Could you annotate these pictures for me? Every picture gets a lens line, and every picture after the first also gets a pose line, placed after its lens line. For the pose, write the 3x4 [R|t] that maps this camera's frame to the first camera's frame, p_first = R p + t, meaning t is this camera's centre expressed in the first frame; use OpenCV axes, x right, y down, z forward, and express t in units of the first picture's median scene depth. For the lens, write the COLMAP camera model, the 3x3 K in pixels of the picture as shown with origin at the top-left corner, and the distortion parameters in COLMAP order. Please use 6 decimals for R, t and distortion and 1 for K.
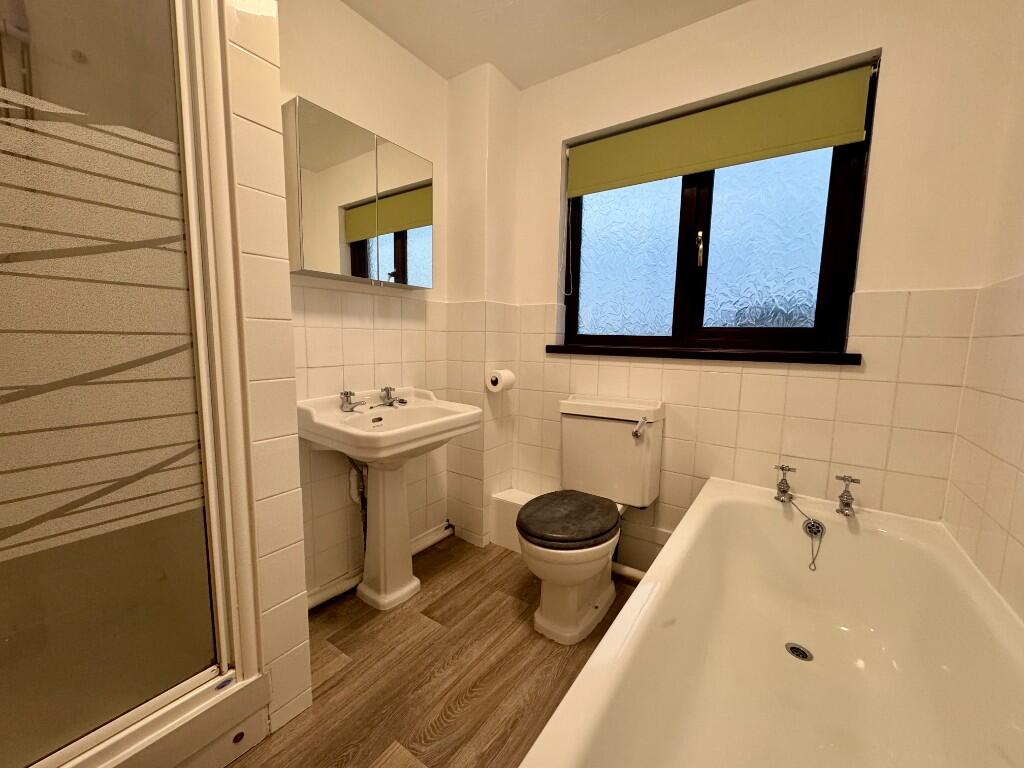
lens RADIAL K [[405.7, 0, 509.2], [0, 405.7, 385.1], [0, 0, 1]] dist [0.001547, 0.000249]
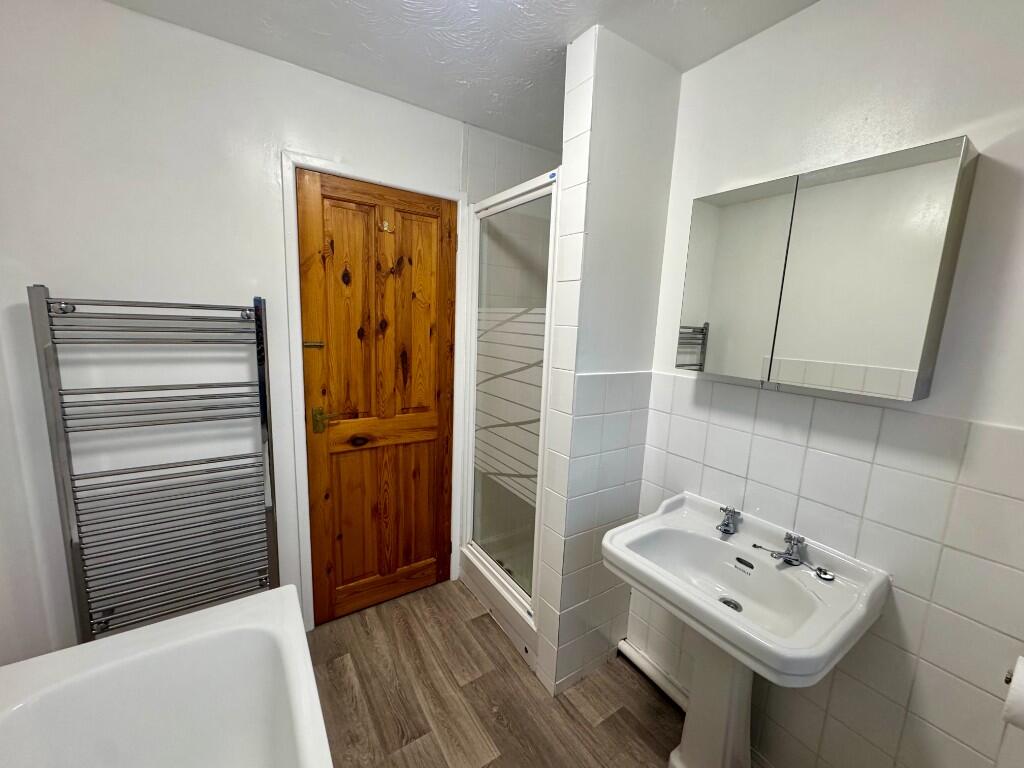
lens RADIAL K [[405.7, 0, 509.2], [0, 405.7, 385.1], [0, 0, 1]] dist [0.001547, 0.000249]
pose [[-0.364589, 0.117839, -0.923682, 0.633731], [-0.156672, 0.970056, 0.185596, -0.398102], [0.917894, 0.212381, -0.335209, 1.047116]]
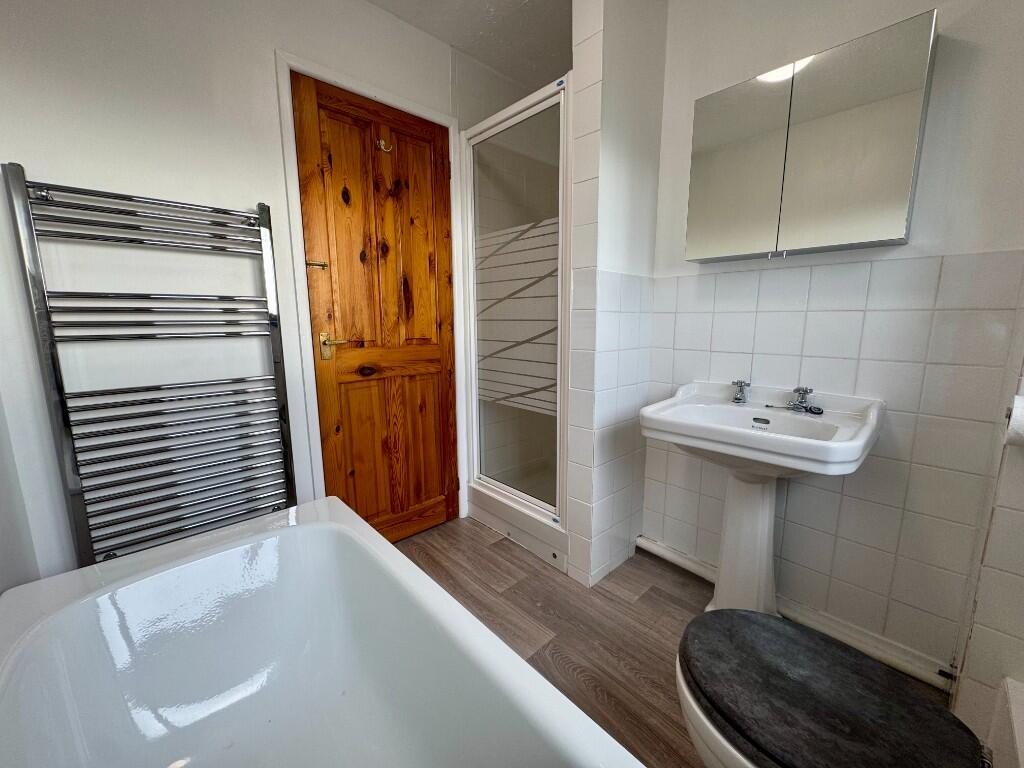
lens RADIAL K [[406.9, 0, 510.5], [0, 406.9, 383.6], [0, 0, 1]] dist [0.000641, -0.000403]
pose [[-0.207432, 0.141208, -0.968004, 0.777995], [-0.114928, 0.979157, 0.167463, -0.093967], [0.971475, 0.145988, -0.186880, 0.857970]]
